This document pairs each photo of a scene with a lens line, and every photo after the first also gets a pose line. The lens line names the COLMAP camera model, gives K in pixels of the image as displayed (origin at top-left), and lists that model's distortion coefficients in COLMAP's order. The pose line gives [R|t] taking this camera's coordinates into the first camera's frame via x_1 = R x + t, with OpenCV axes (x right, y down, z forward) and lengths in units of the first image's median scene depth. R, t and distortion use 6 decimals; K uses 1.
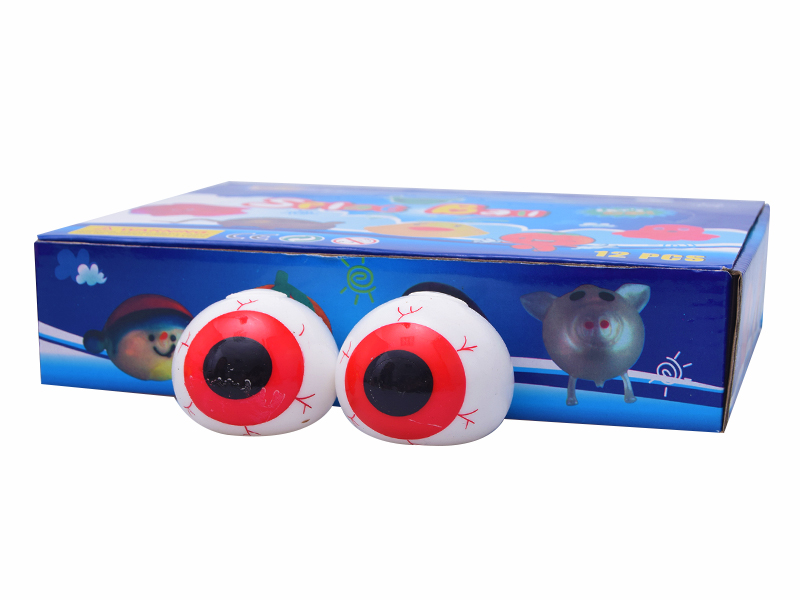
lens RADIAL K [[1591.1, 0, 387.3], [0, 1591.1, 300.5], [0, 0, 1]] dist [-0.036368, -0.161594]
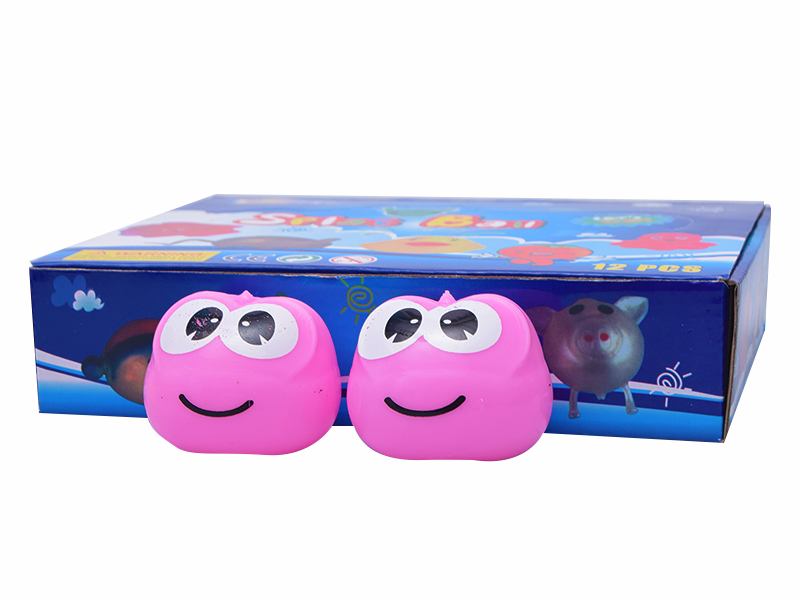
lens RADIAL K [[1822.1, 0, 388.1], [0, 1822.1, 299.7], [0, 0, 1]] dist [-0.015118, -0.149720]
pose [[0.999492, -0.028054, 0.015148, -0.016064], [0.028026, 0.999605, 0.002054, -0.013870], [-0.015200, -0.001628, 0.999883, -0.143347]]
